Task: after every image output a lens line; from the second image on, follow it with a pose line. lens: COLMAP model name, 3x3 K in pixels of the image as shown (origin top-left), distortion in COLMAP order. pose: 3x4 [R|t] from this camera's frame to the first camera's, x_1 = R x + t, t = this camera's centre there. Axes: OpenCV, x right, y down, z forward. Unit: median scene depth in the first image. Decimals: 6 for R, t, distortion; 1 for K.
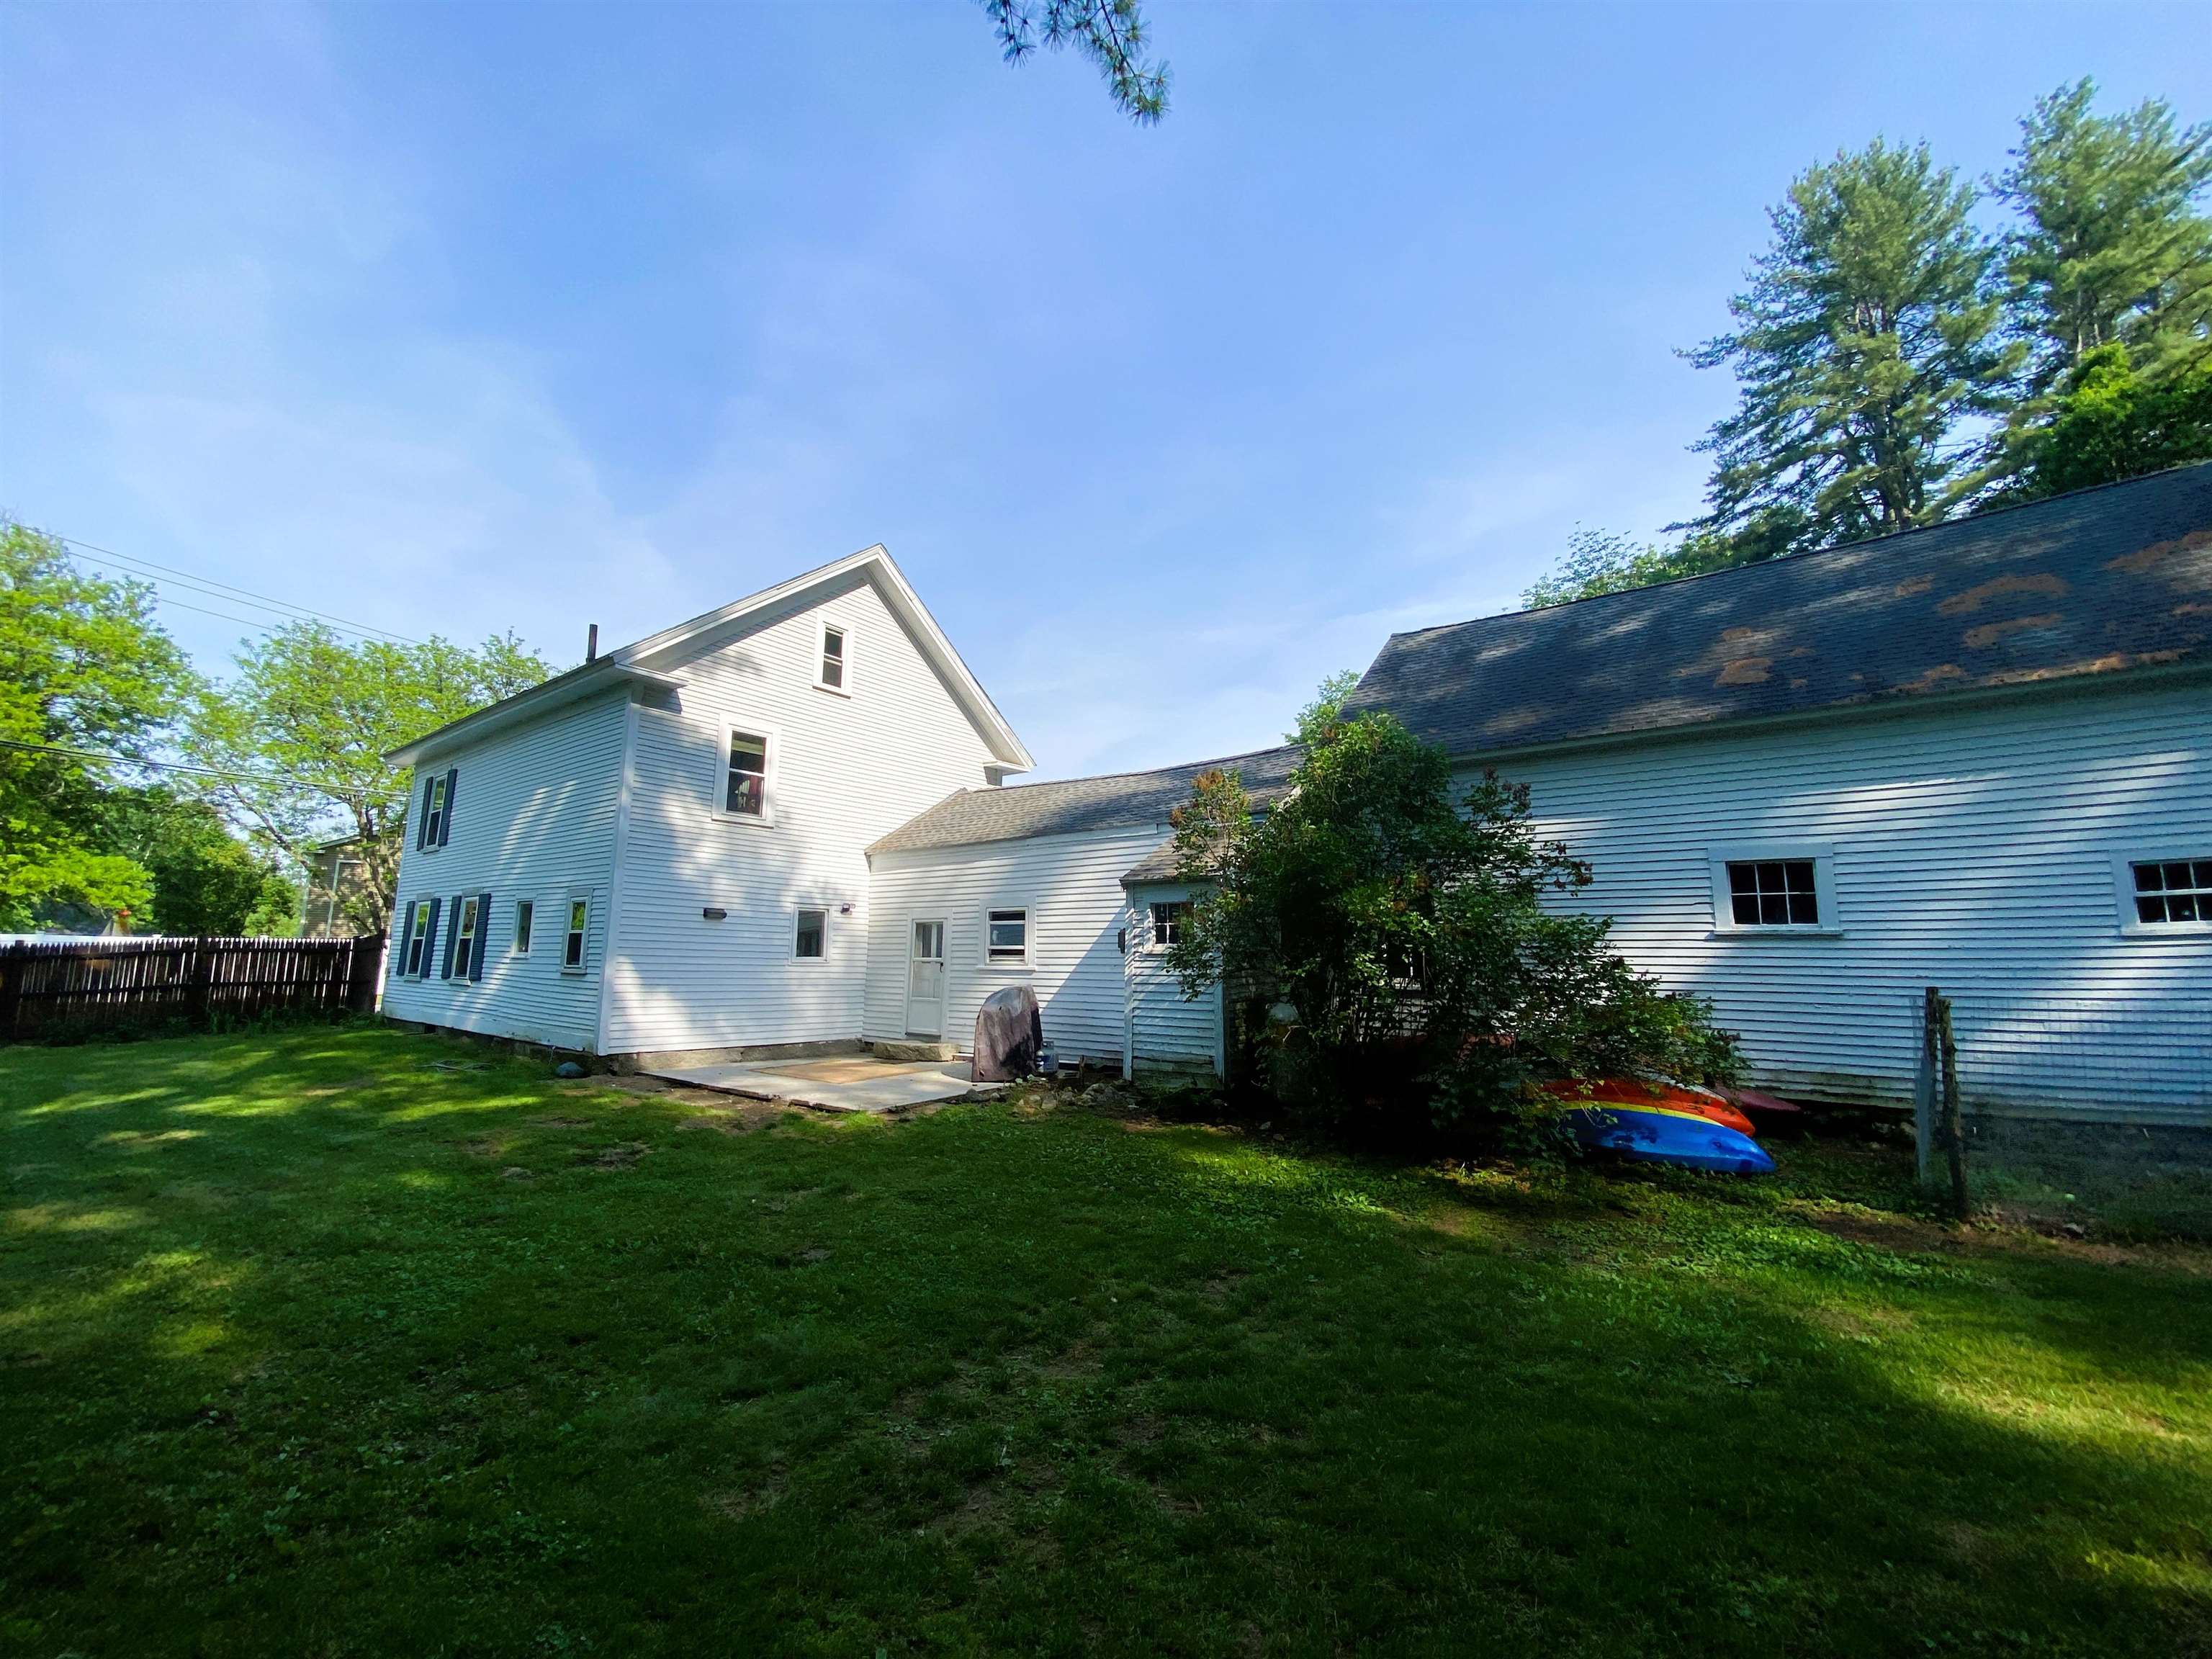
lens RADIAL K [[887.0, 0, 1106.0], [0, 887.0, 829.5], [0, 0, 1]] dist [-0.000138, -0.016181]
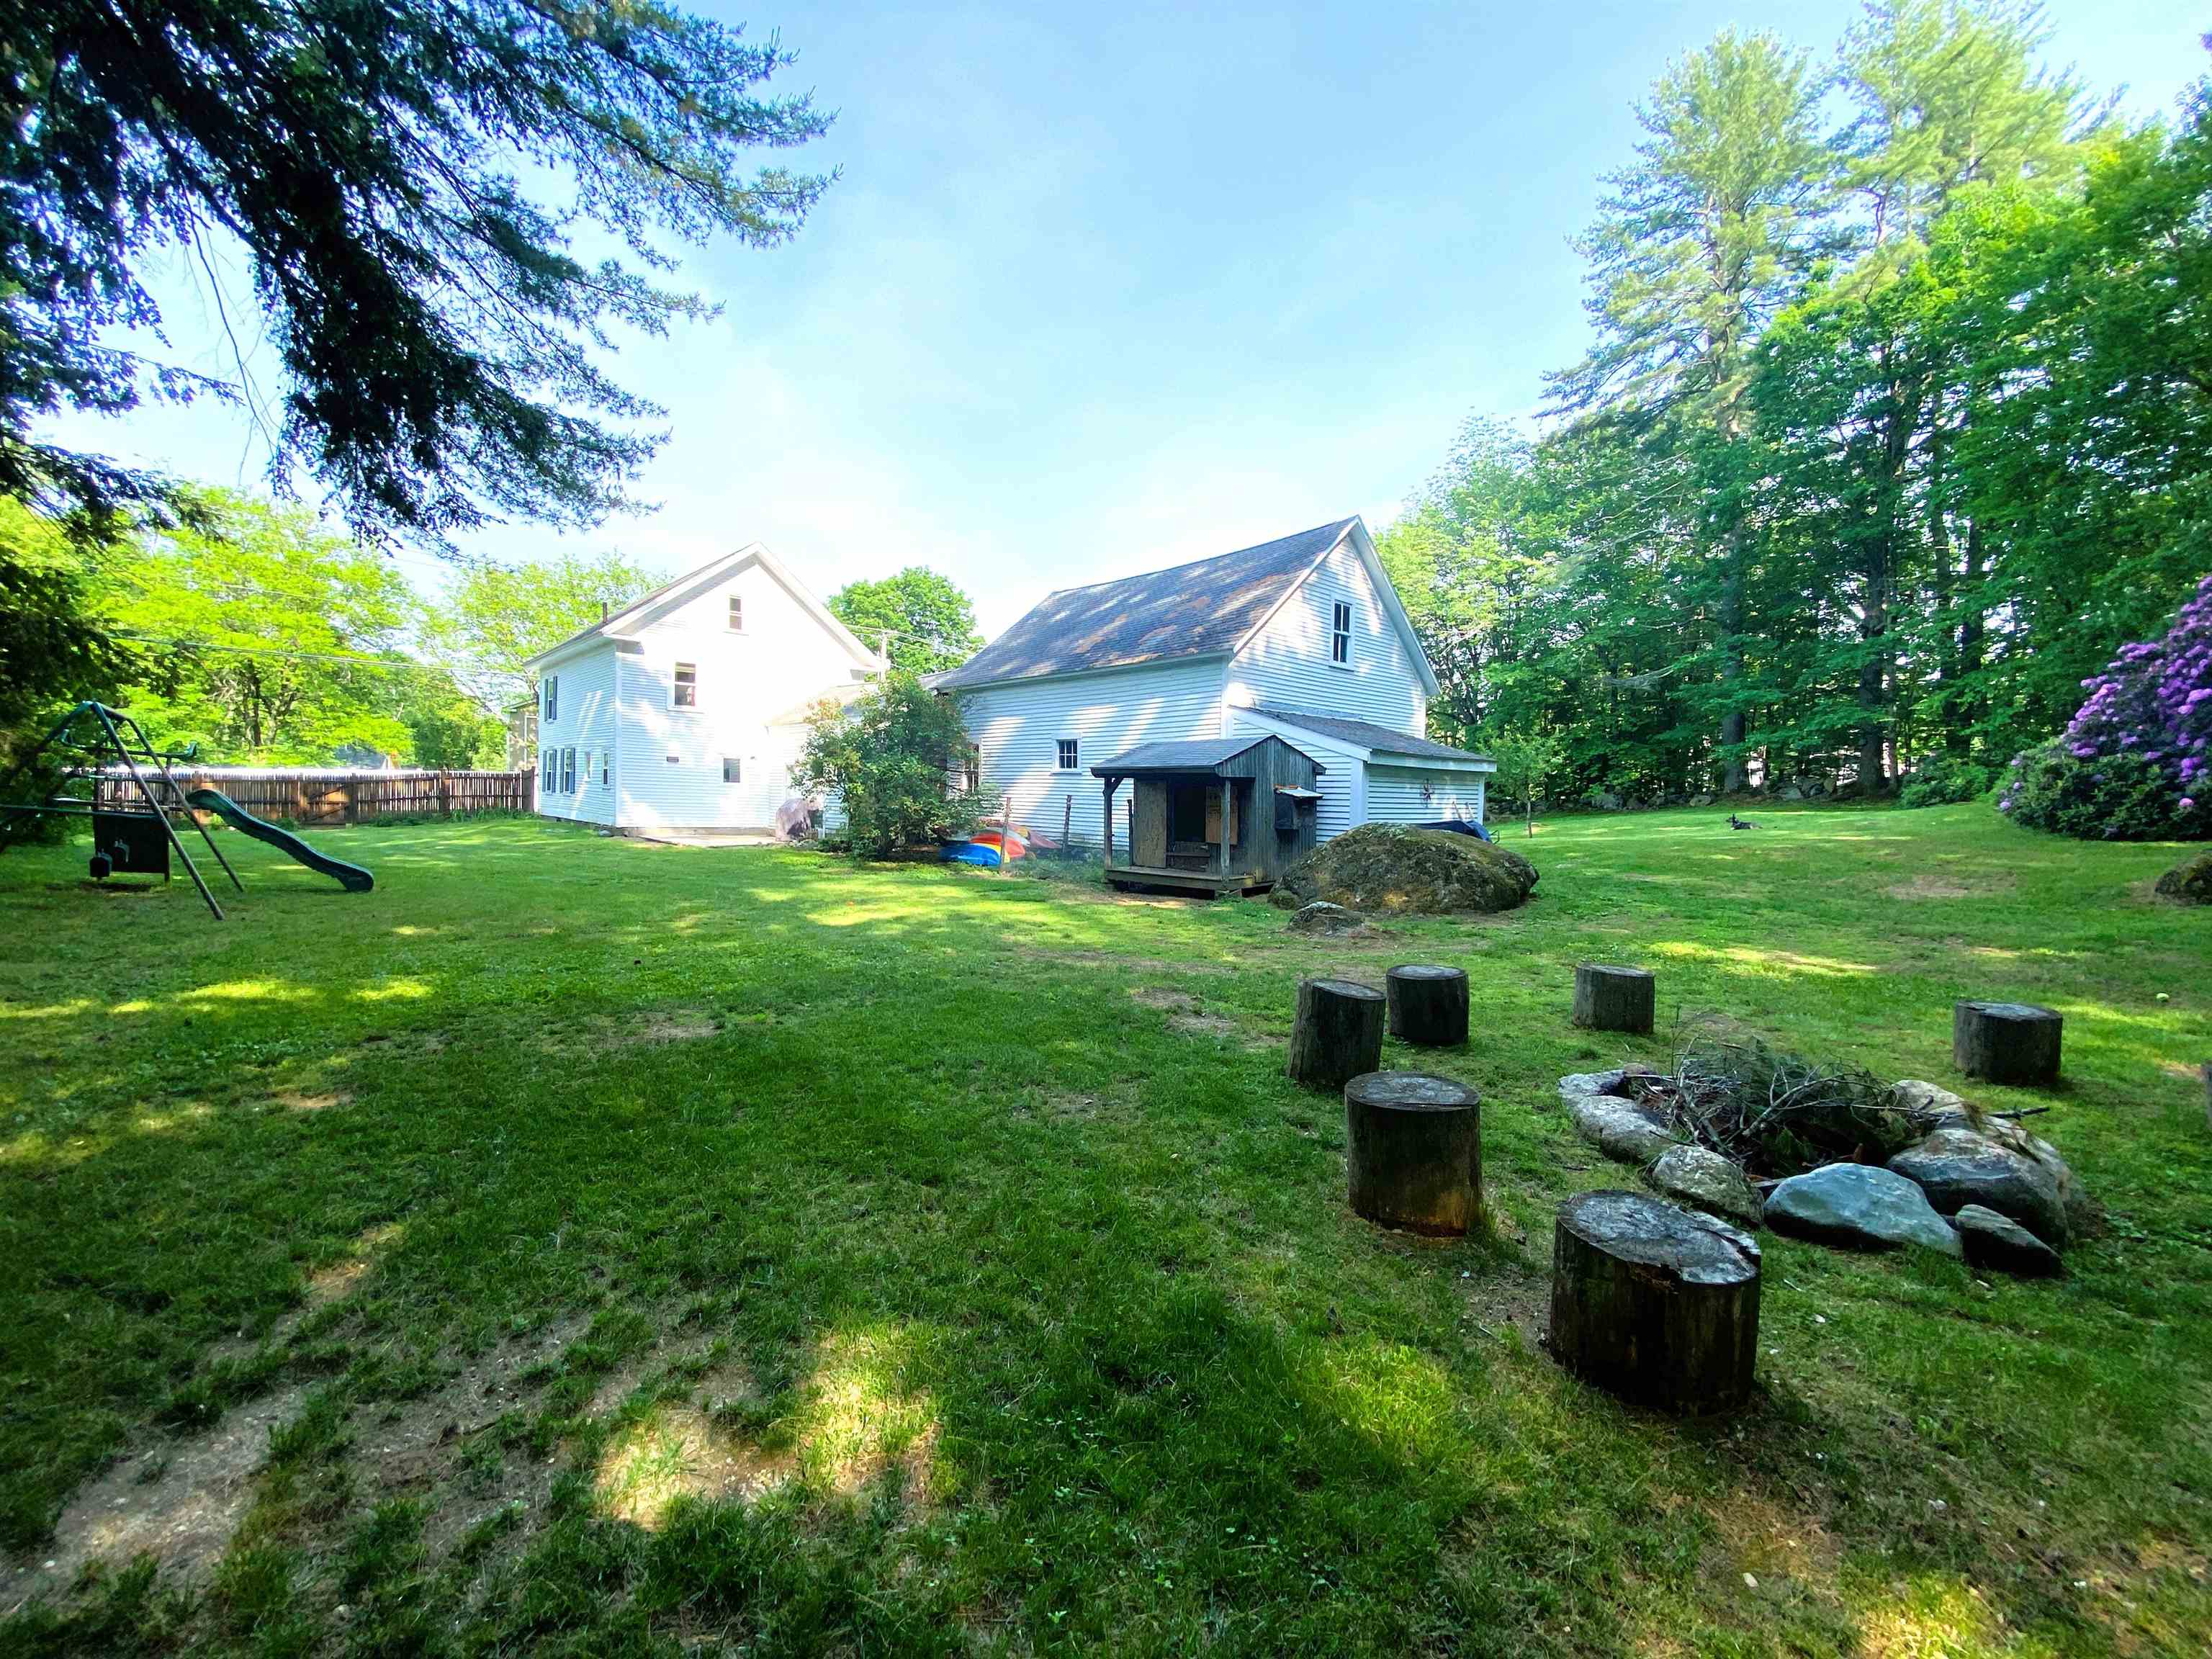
lens RADIAL K [[887.0, 0, 1106.0], [0, 887.0, 829.5], [0, 0, 1]] dist [-0.000138, -0.016181]
pose [[0.986481, 0.016884, -0.163002, 0.650206], [0.013451, 0.982979, 0.183226, -0.077049], [0.163321, -0.182941, 0.969463, -0.602307]]
